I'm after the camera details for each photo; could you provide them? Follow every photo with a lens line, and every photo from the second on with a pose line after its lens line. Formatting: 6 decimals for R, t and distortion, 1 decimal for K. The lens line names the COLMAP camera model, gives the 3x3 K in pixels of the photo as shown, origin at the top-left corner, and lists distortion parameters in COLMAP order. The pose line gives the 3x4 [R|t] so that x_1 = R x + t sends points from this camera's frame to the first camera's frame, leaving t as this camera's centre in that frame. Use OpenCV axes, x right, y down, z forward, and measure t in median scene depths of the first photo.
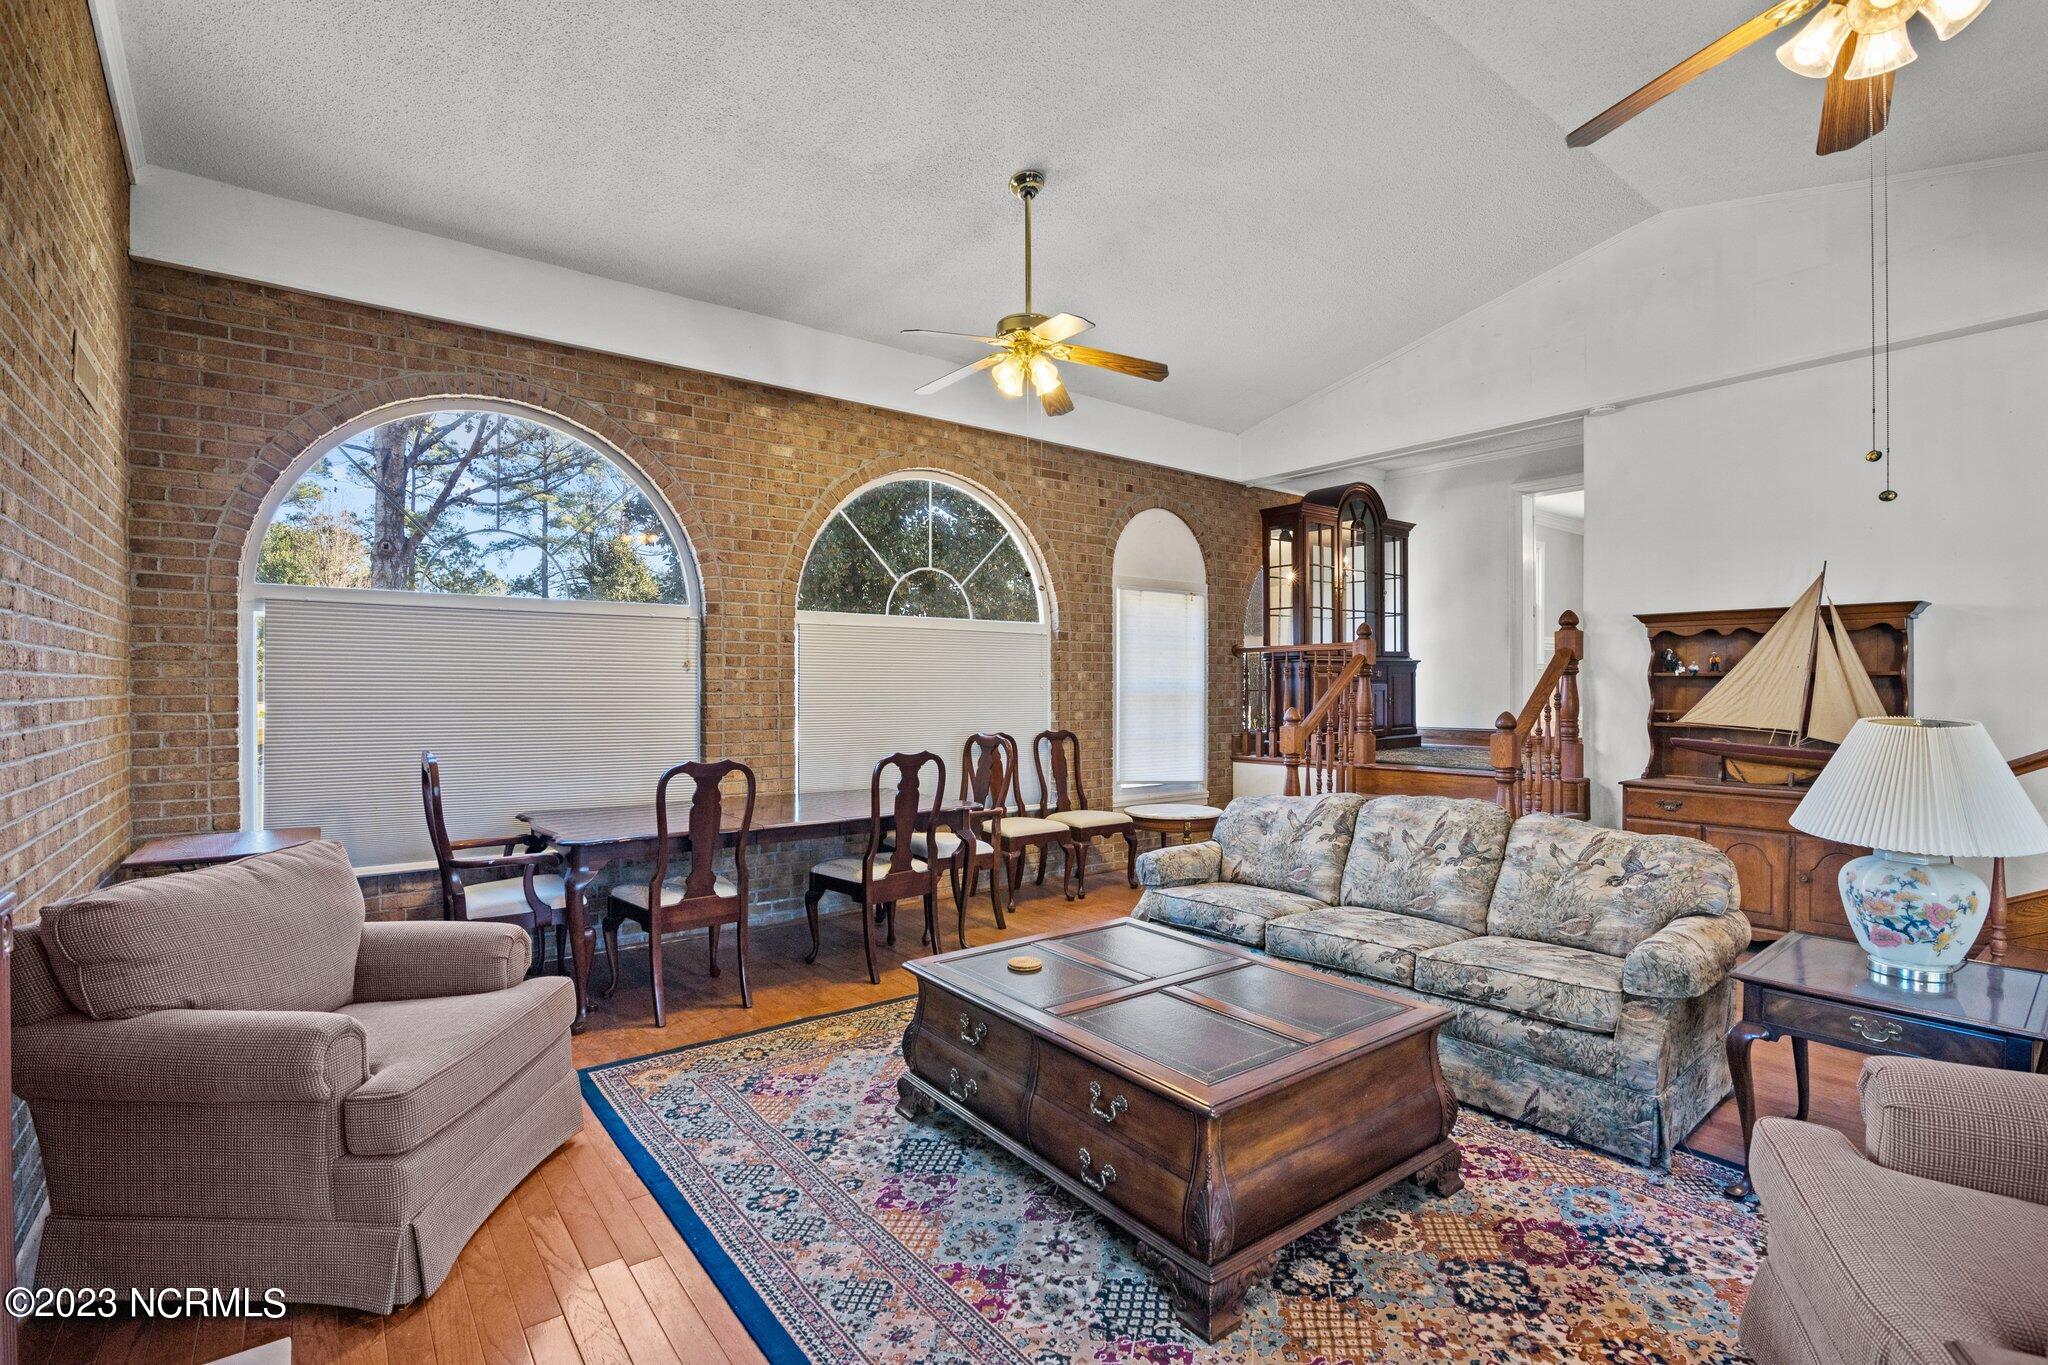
lens RADIAL K [[937.6, 0, 1012.0], [0, 937.6, 692.6], [0, 0, 1]] dist [-0.003655, -0.000155]
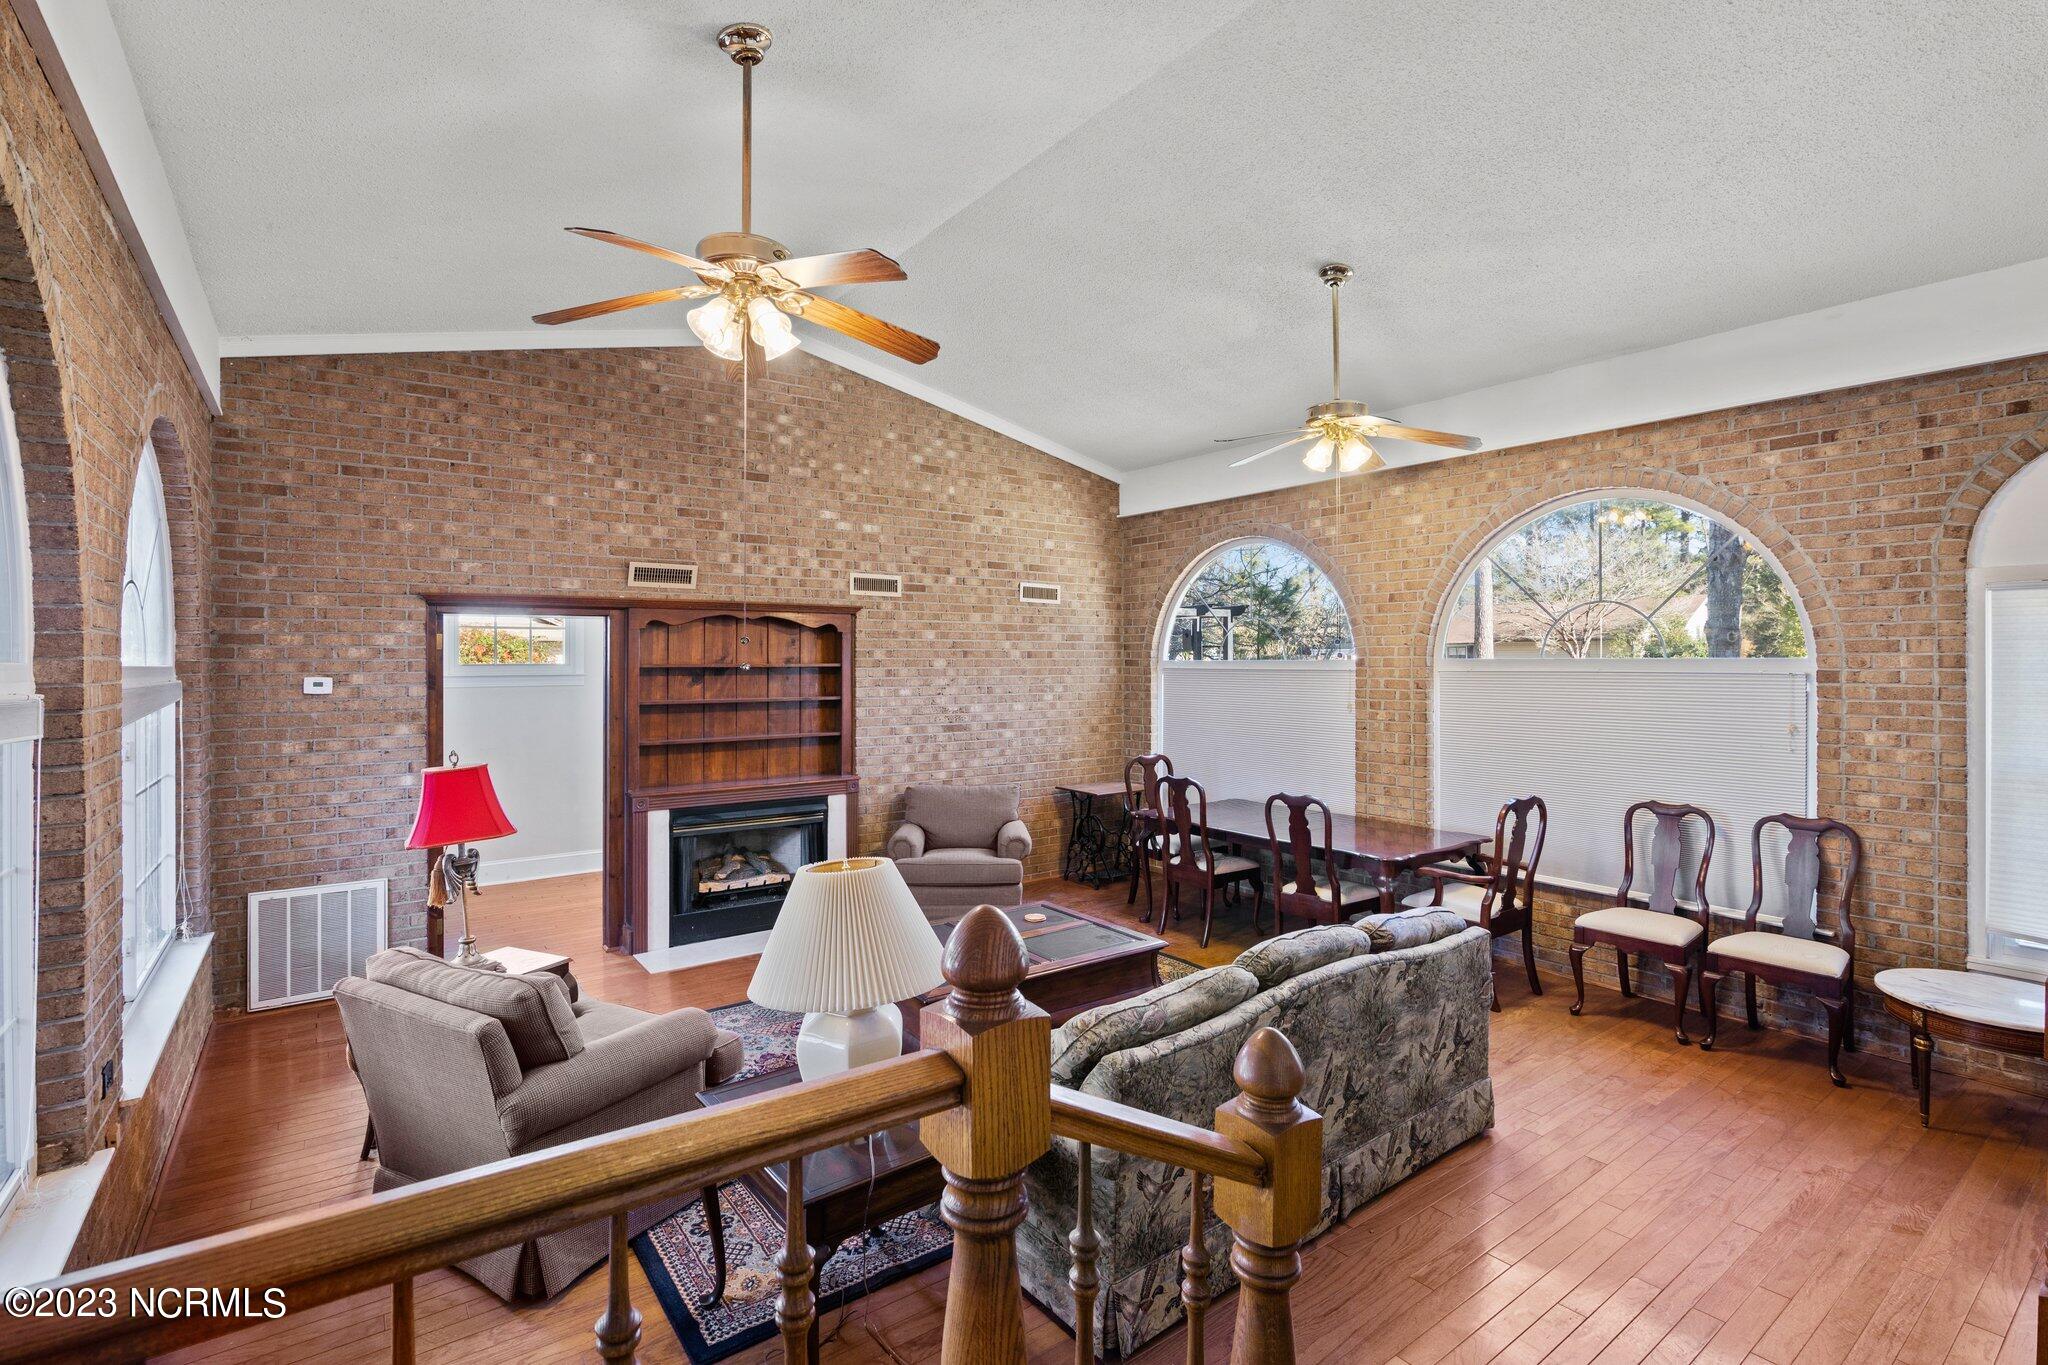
lens RADIAL K [[937.6, 0, 1014.2], [0, 937.6, 666.9], [0, 0, 1]] dist [-0.003655, -0.000155]
pose [[-0.011555, 0.003565, -0.999927, 0.880501], [-0.004722, 0.999982, 0.003620, -0.081552], [0.999922, 0.004764, -0.011538, 0.527340]]
